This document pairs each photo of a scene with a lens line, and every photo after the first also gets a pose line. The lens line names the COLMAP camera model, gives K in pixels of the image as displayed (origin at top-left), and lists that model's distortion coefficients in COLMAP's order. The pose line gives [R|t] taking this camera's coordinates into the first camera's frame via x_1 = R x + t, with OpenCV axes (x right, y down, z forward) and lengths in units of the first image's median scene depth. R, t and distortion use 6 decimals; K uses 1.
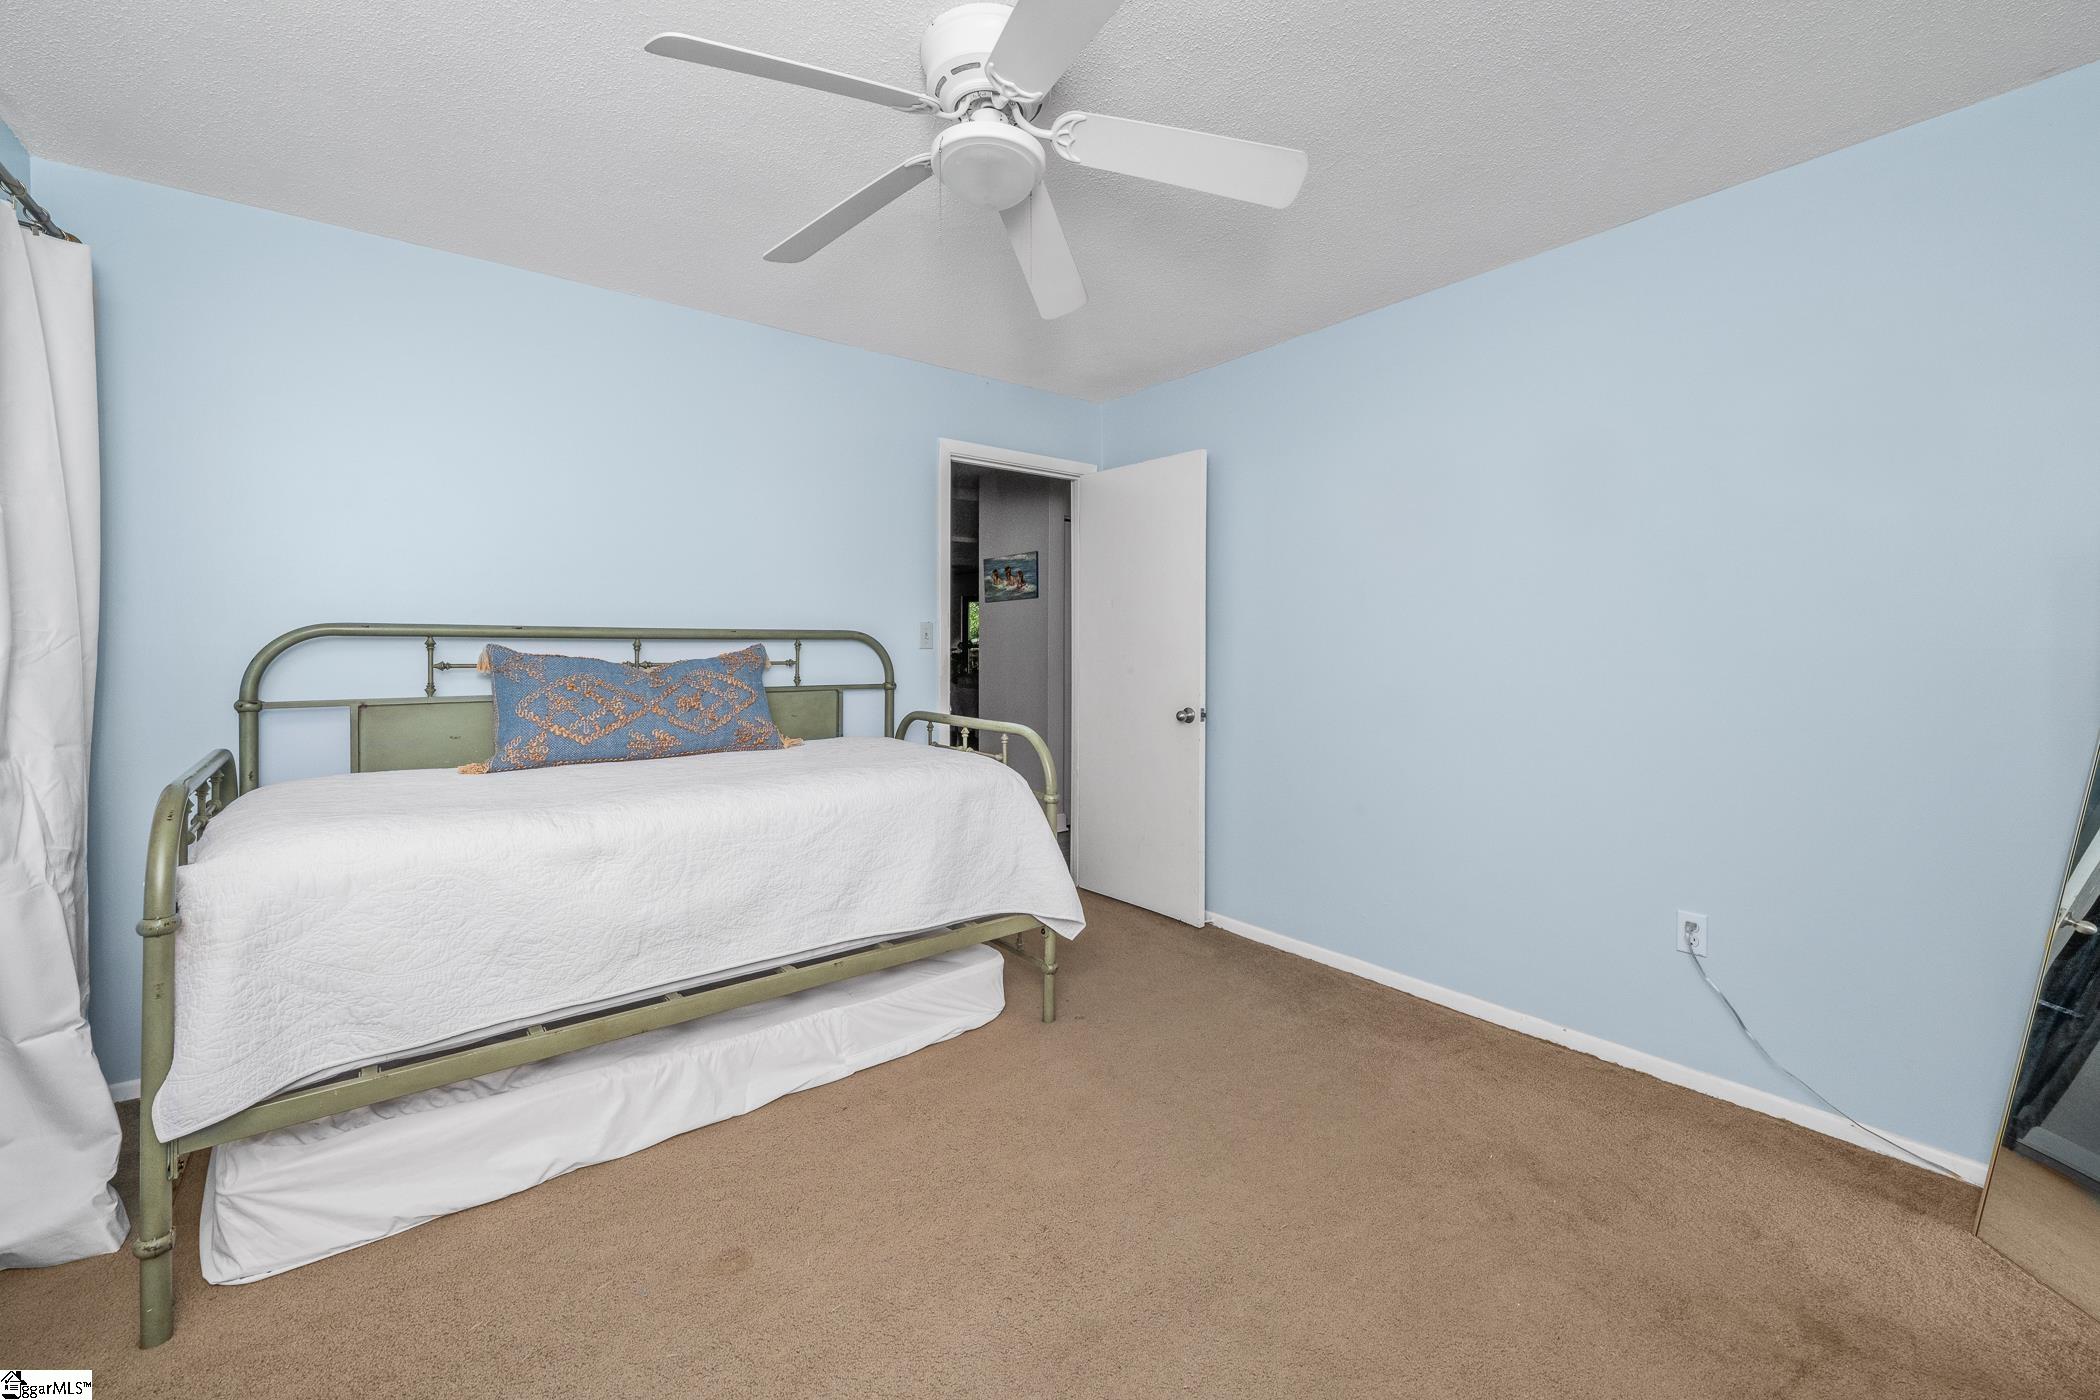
lens RADIAL K [[833.6, 0, 1051.9], [0, 833.6, 639.3], [0, 0, 1]] dist [-0.000978, -0.000422]
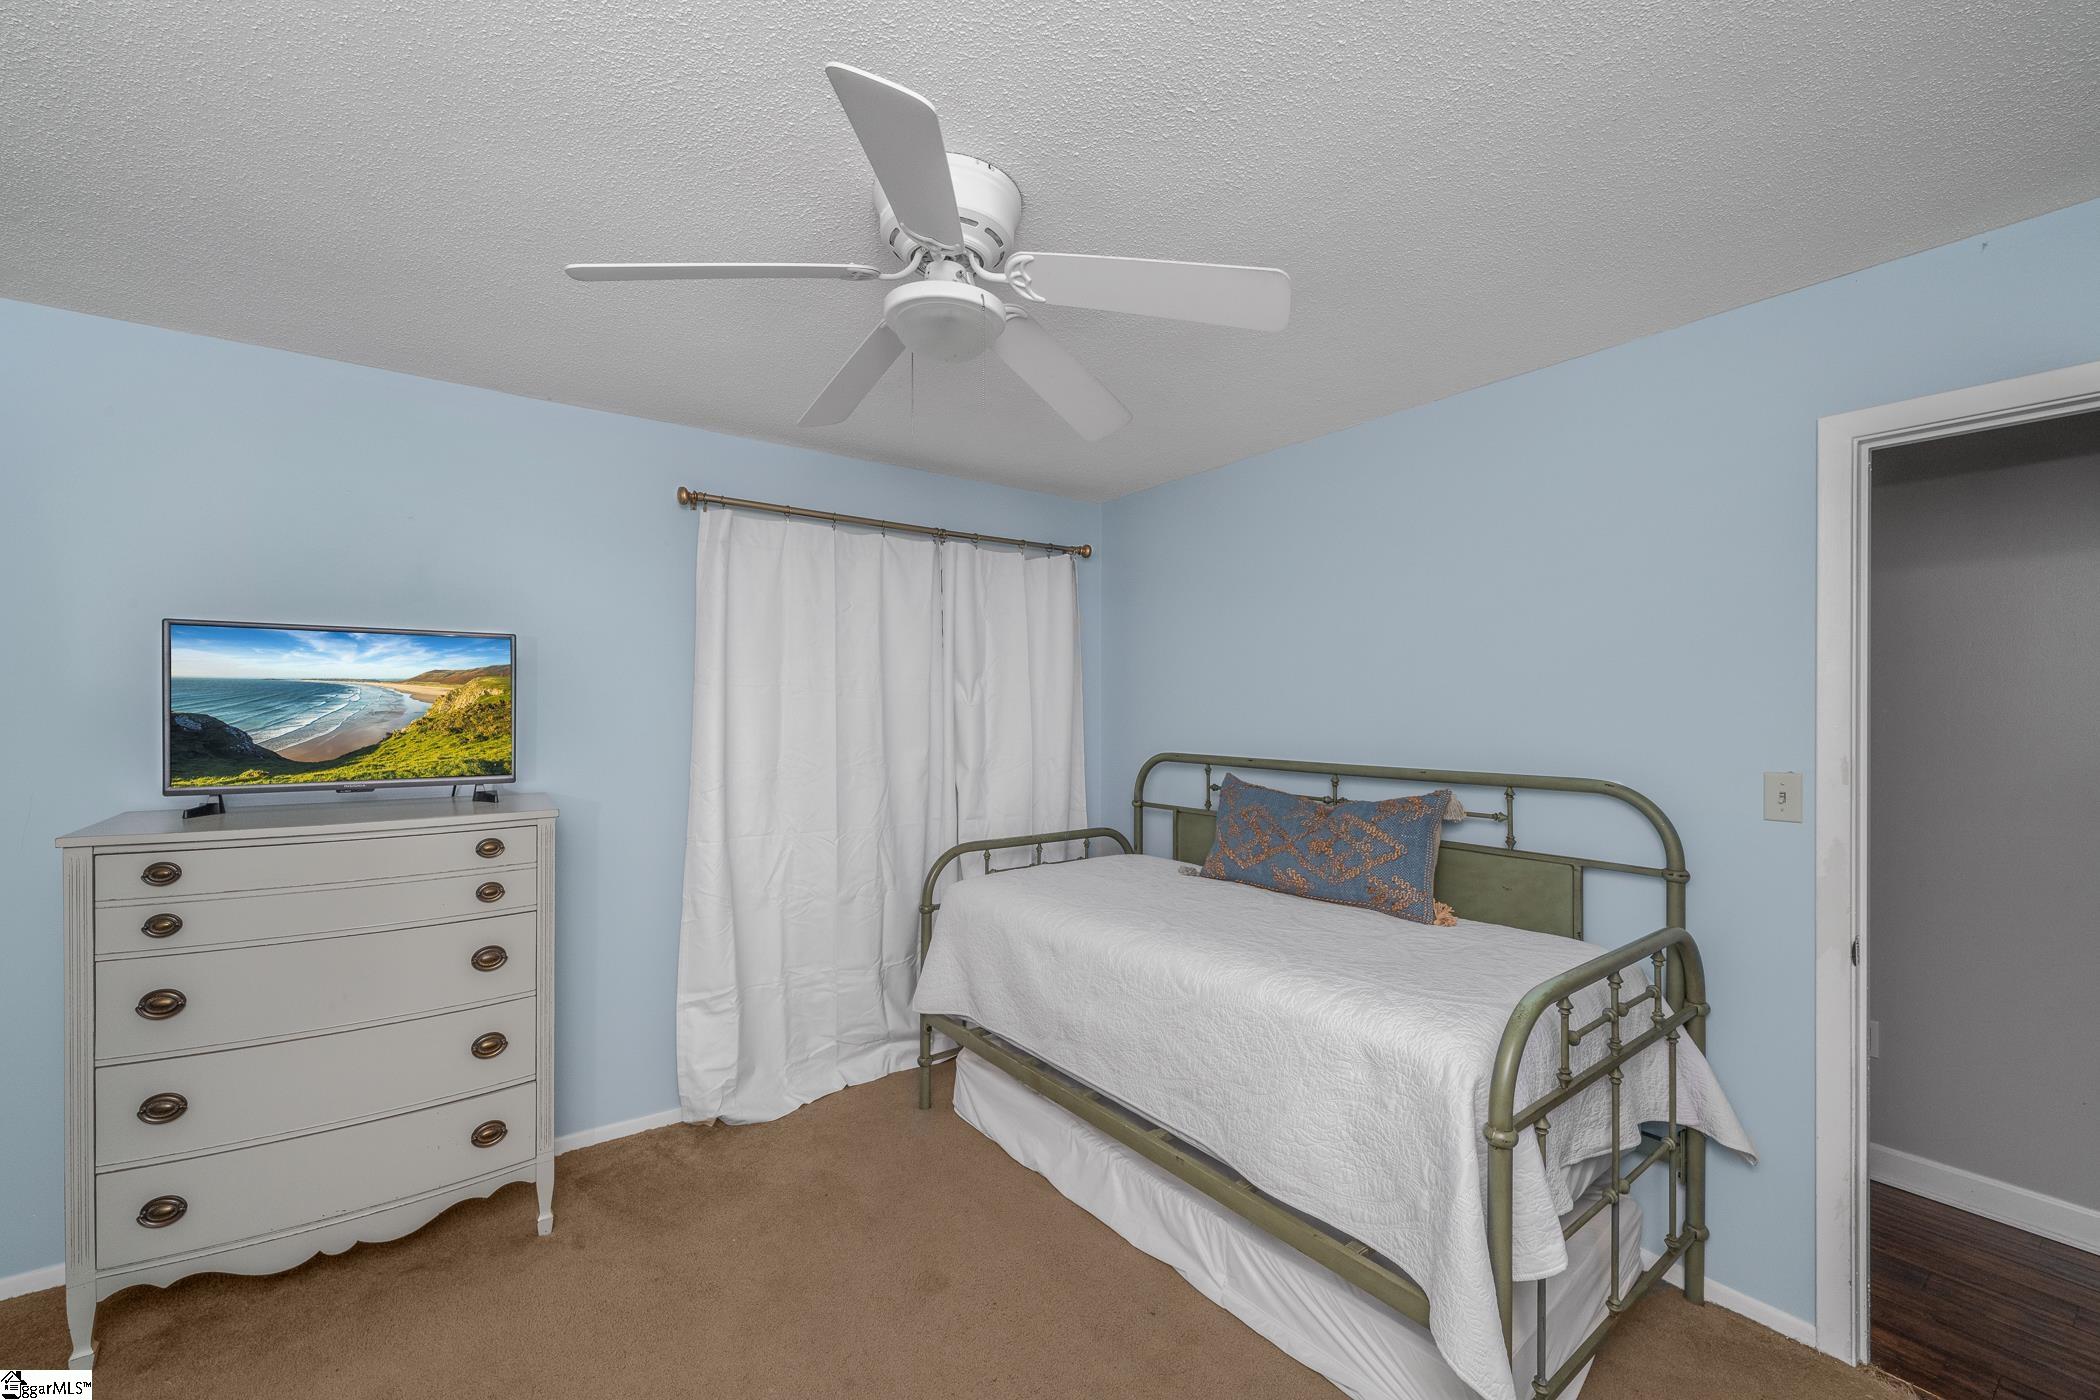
lens RADIAL K [[833.6, 0, 1043.8], [0, 833.6, 710.0], [0, 0, 1]] dist [-0.000978, -0.000422]
pose [[-0.011225, 0.003301, -0.999932, 0.466861], [0.004321, 0.999985, 0.003253, -0.076635], [0.999928, -0.004284, -0.011239, 0.615930]]
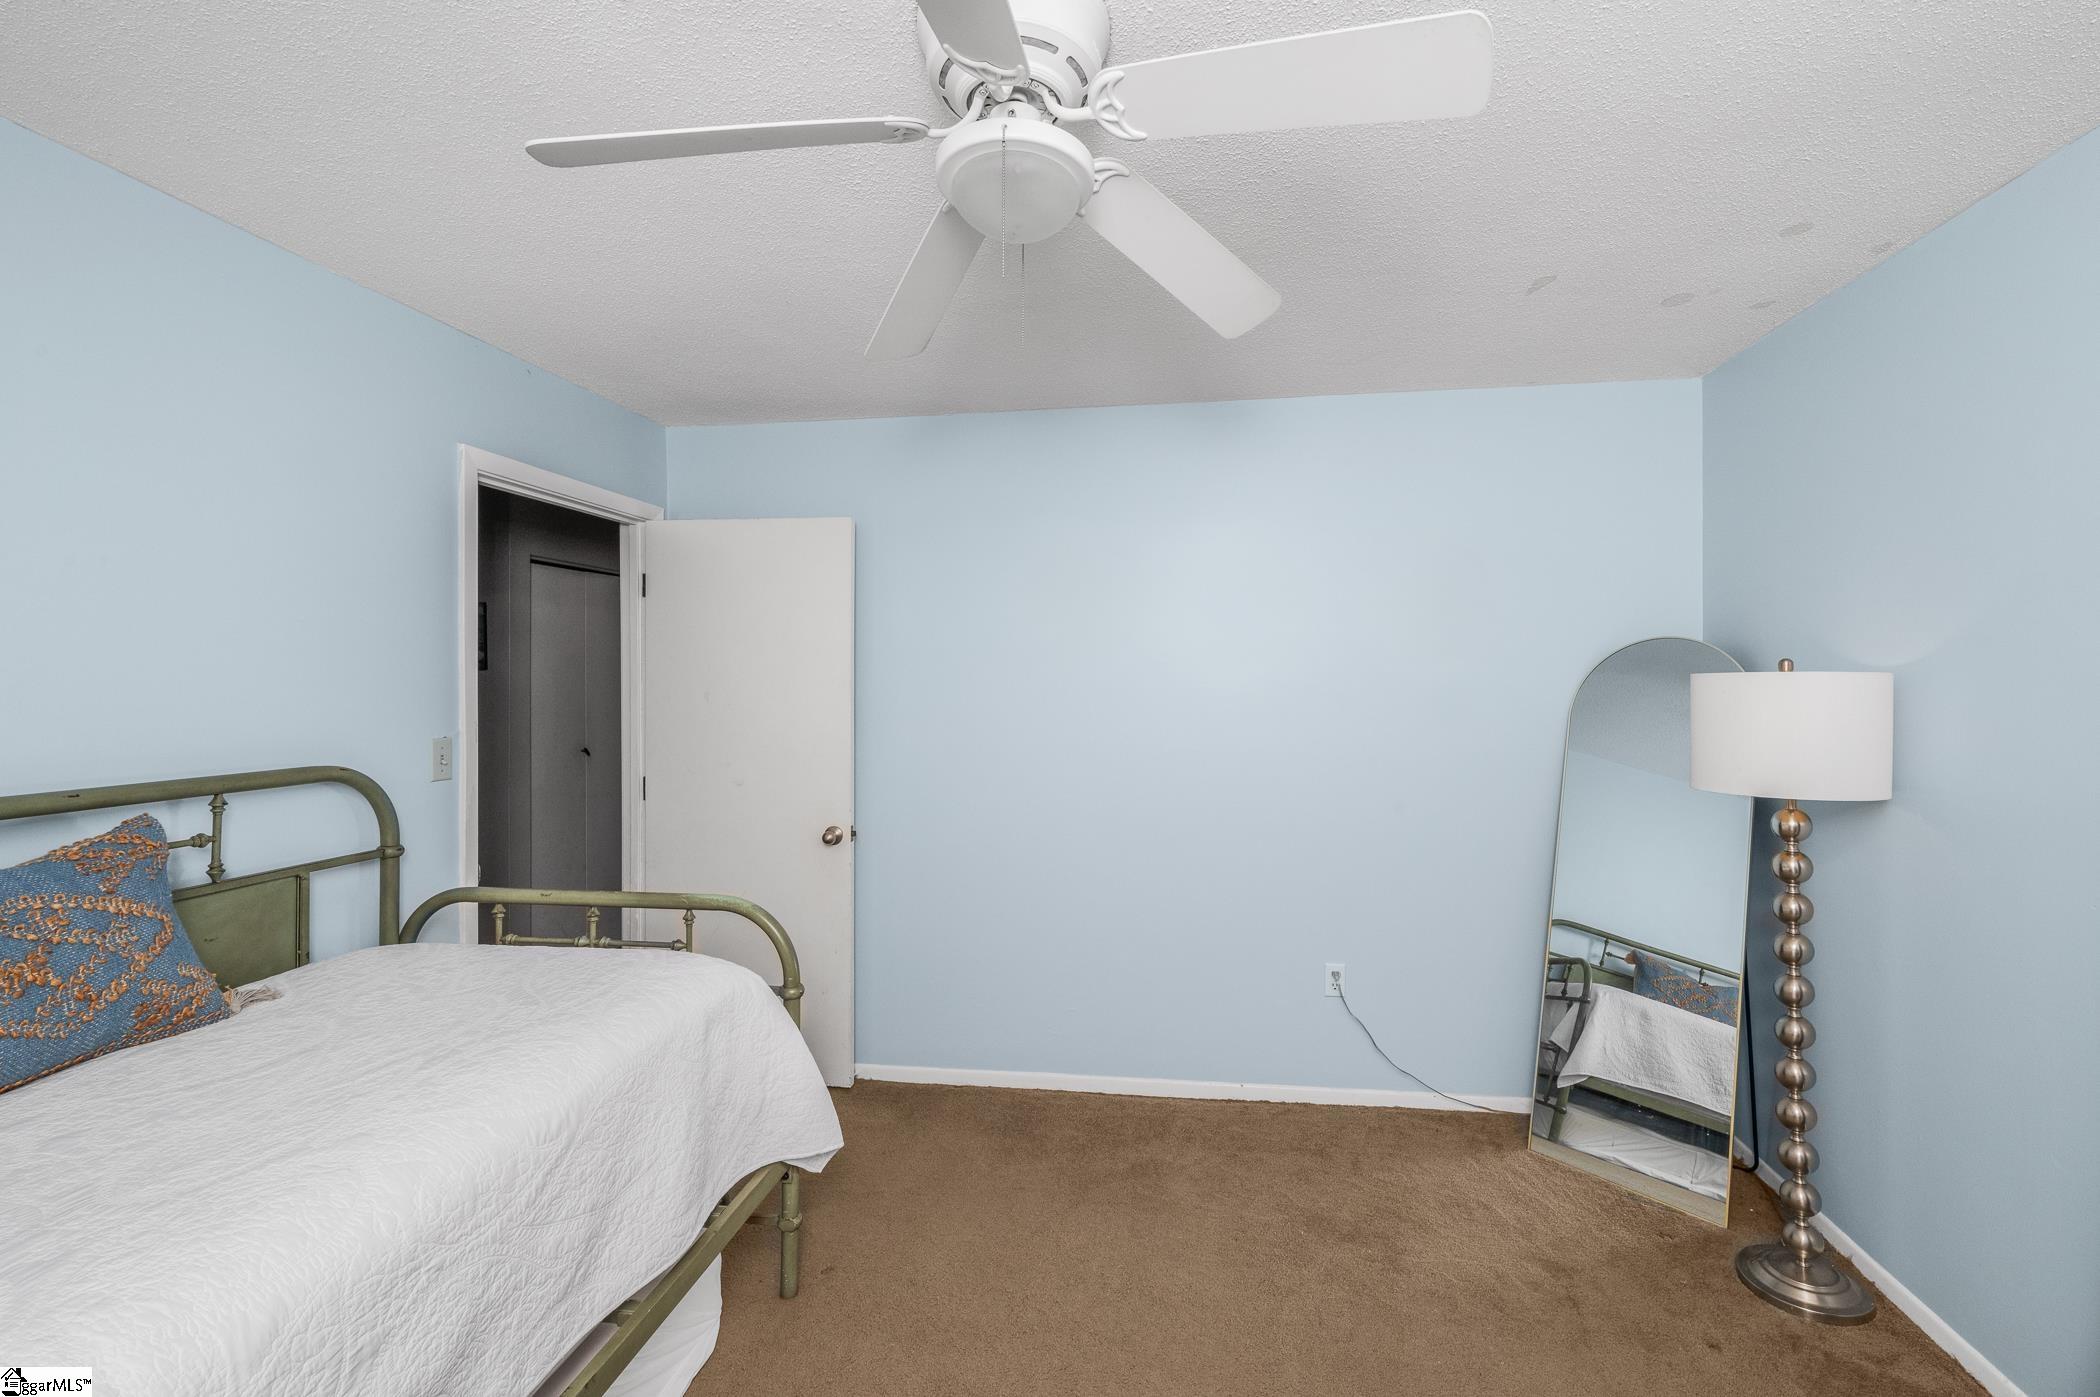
lens RADIAL K [[885.1, 0, 1072.2], [0, 885.1, 685.0], [0, 0, 1]] dist [-0.000682, -0.000246]
pose [[0.717657, -0.006546, 0.696366, -0.318780], [0.004875, 0.999979, 0.004376, -0.070778], [-0.696379, 0.000254, 0.717674, 0.235939]]
